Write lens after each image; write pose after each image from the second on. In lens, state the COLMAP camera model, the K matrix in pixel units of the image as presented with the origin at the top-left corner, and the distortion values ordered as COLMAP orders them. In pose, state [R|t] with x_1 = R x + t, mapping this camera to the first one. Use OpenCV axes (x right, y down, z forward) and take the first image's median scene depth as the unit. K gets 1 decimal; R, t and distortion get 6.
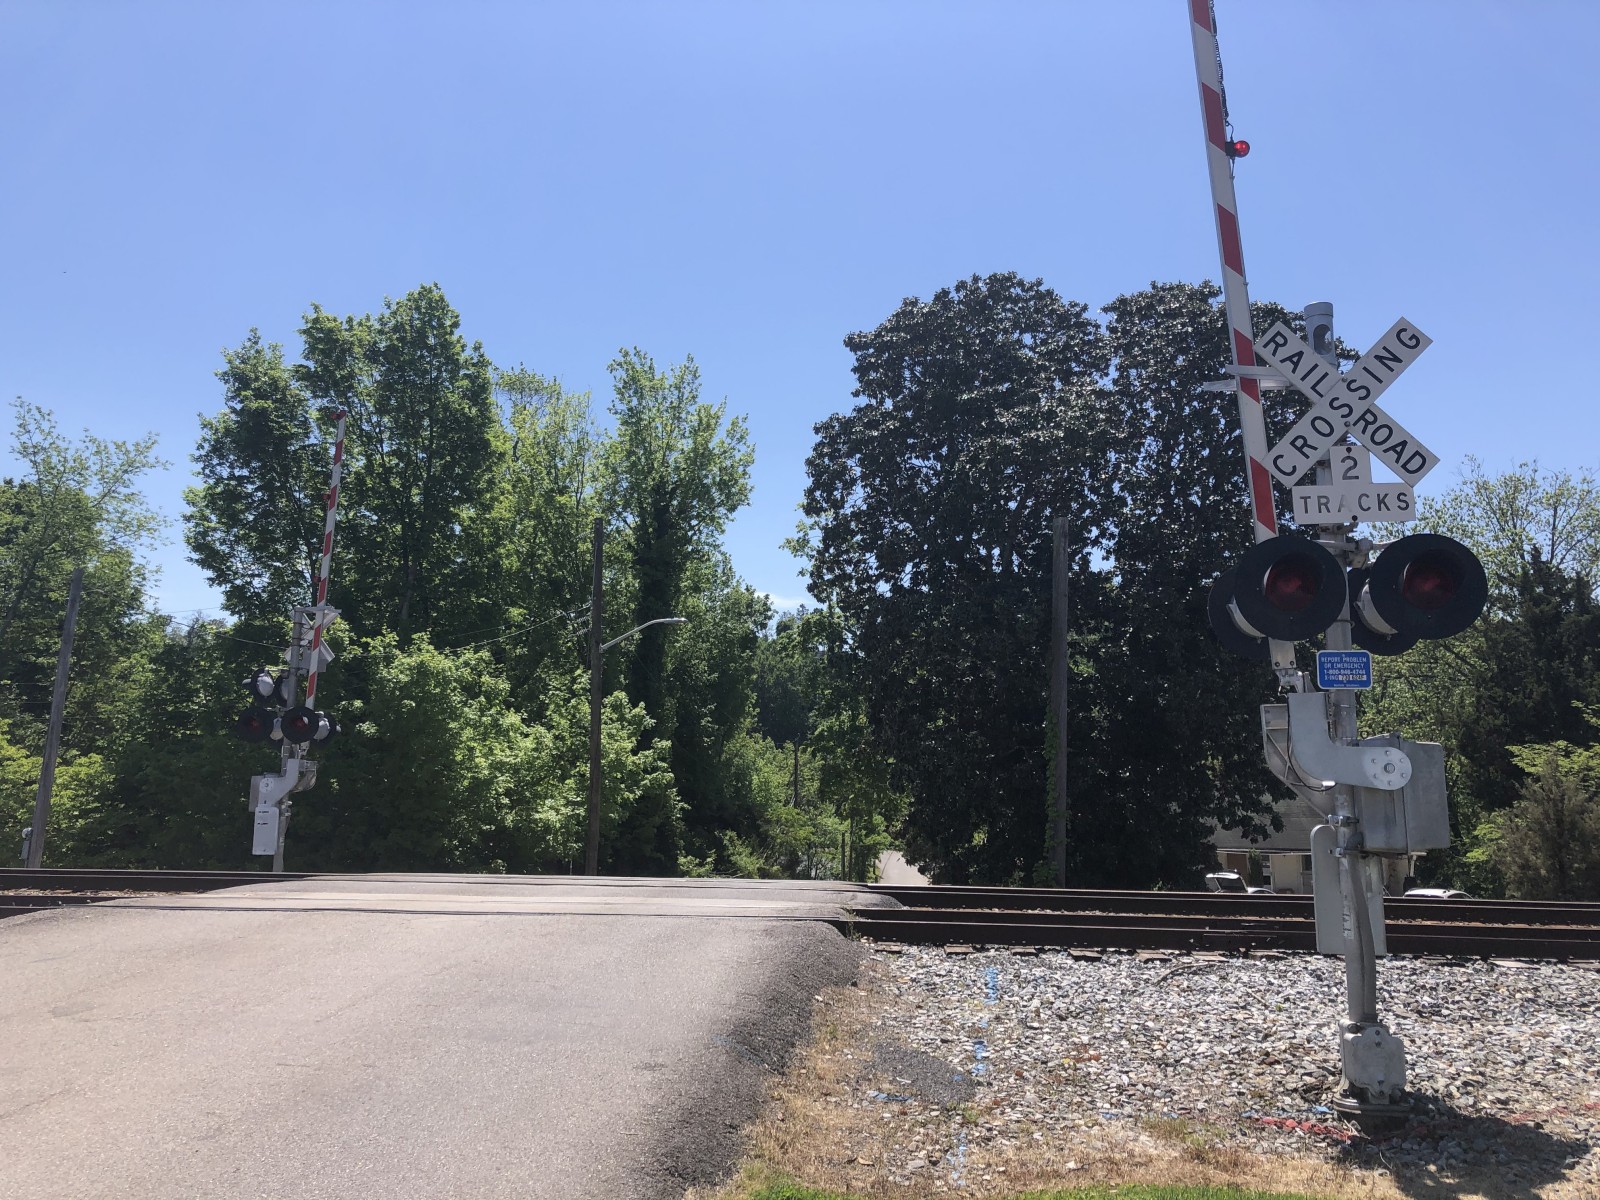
lens RADIAL K [[1313.2, 0, 801.0], [0, 1313.2, 577.7], [0, 0, 1]] dist [0.012904, -0.017990]
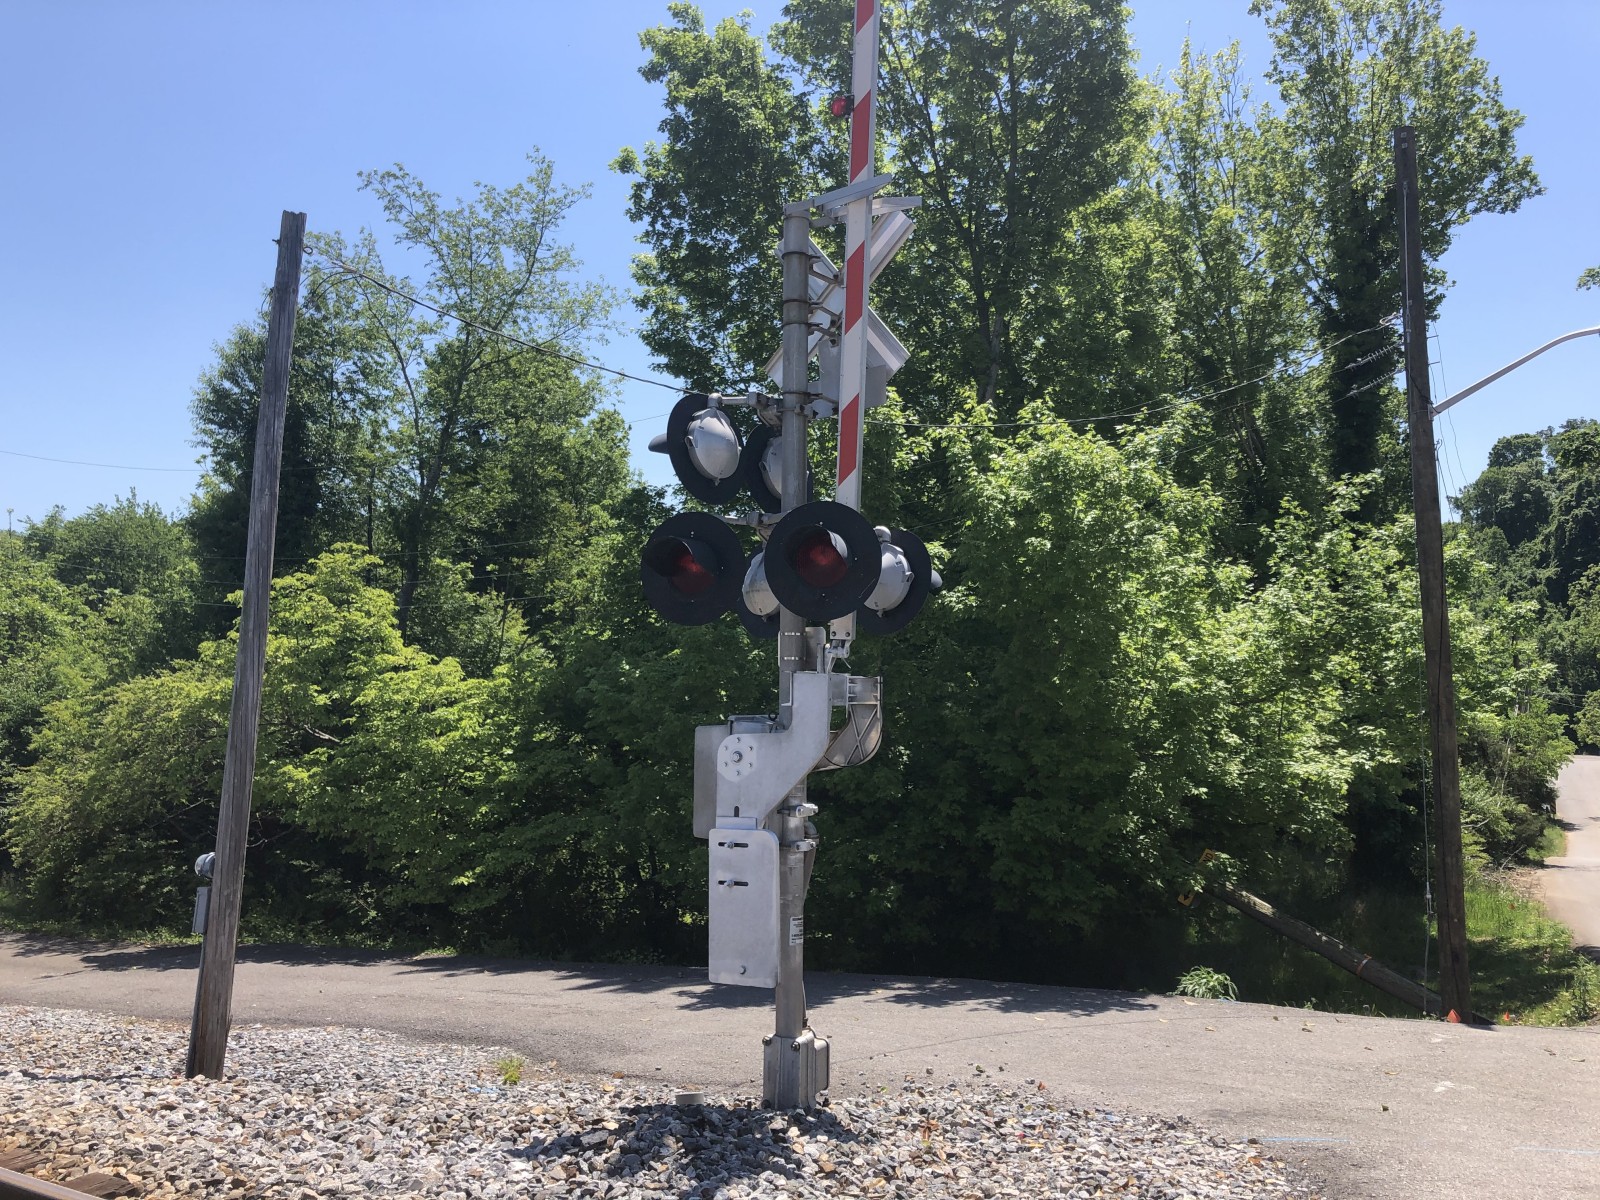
lens RADIAL K [[1313.2, 0, 801.0], [0, 1313.2, 577.7], [0, 0, 1]] dist [0.012904, -0.017990]
pose [[0.928437, -0.044382, -0.368829, -0.063123], [0.074752, 0.994850, 0.068456, 0.021792], [0.363891, -0.091127, 0.926973, 0.165167]]
